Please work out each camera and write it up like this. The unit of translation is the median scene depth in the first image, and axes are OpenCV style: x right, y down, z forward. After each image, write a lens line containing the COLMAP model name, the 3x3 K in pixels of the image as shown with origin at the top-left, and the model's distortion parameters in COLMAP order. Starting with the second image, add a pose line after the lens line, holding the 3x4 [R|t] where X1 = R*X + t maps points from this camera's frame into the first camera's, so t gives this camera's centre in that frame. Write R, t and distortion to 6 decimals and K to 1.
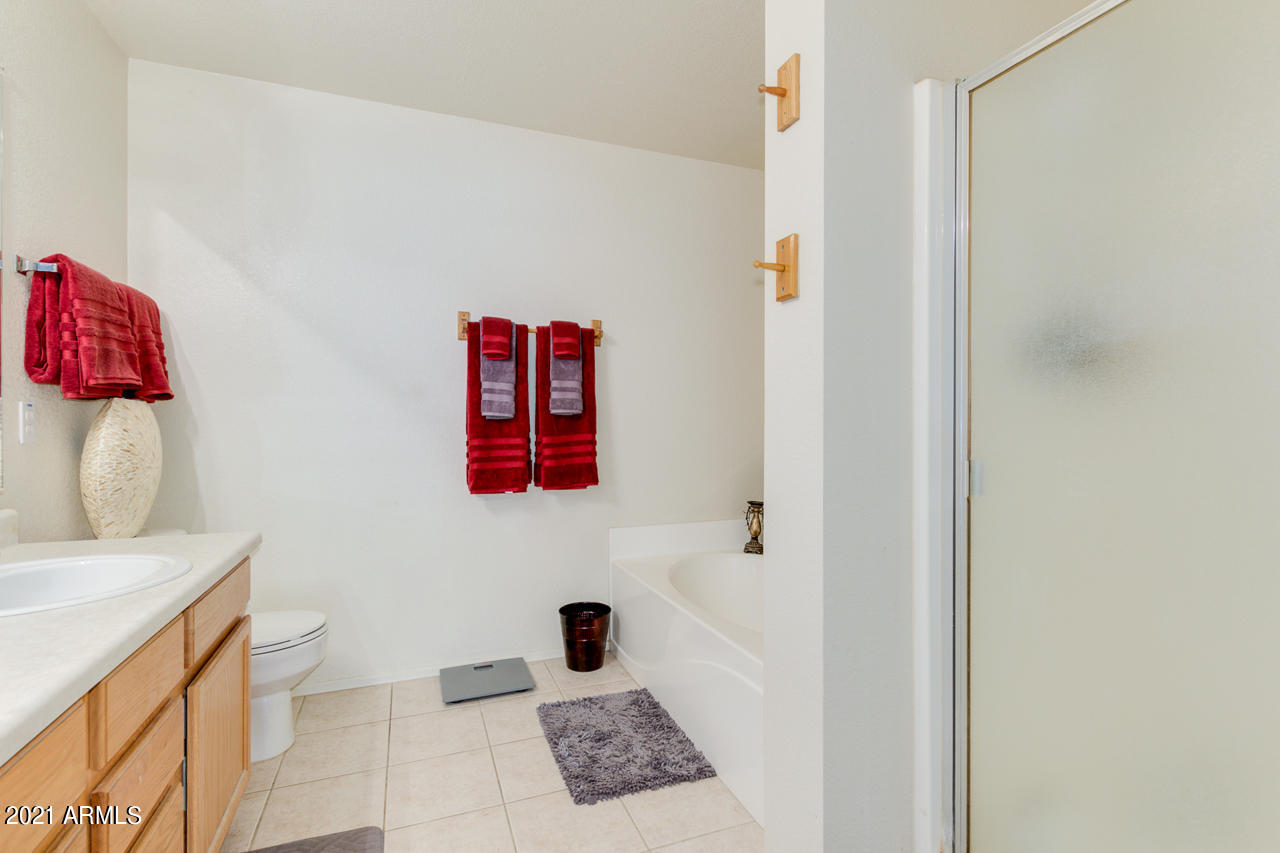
lens RADIAL K [[603.4, 0, 644.7], [0, 603.4, 426.4], [0, 0, 1]] dist [0.023352, -0.004178]
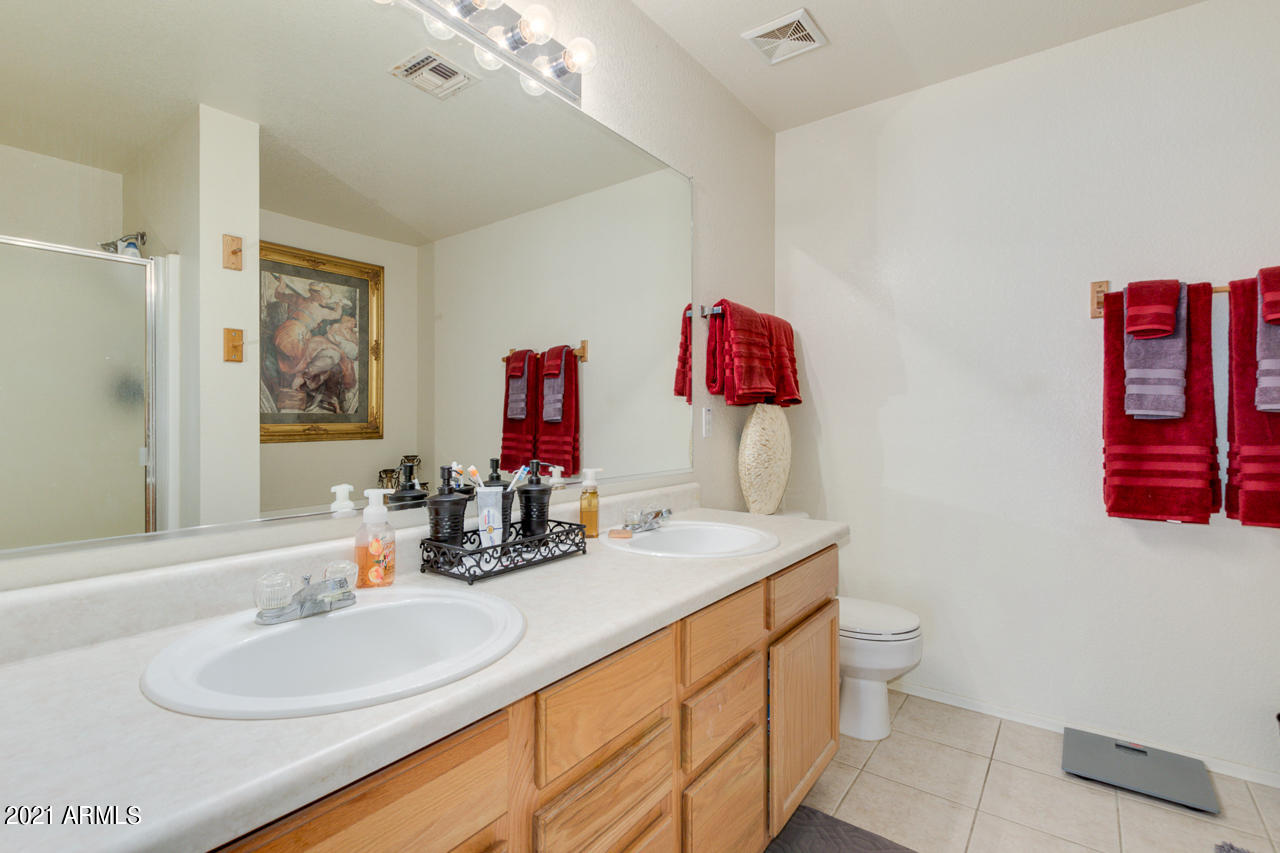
lens RADIAL K [[603.4, 0, 641.6], [0, 603.4, 425.7], [0, 0, 1]] dist [0.023352, -0.004178]
pose [[0.536291, 0.005316, -0.844017, 0.061844], [-0.008771, 0.999961, 0.000725, 0.001004], [0.843988, 0.007014, 0.536316, 0.096096]]
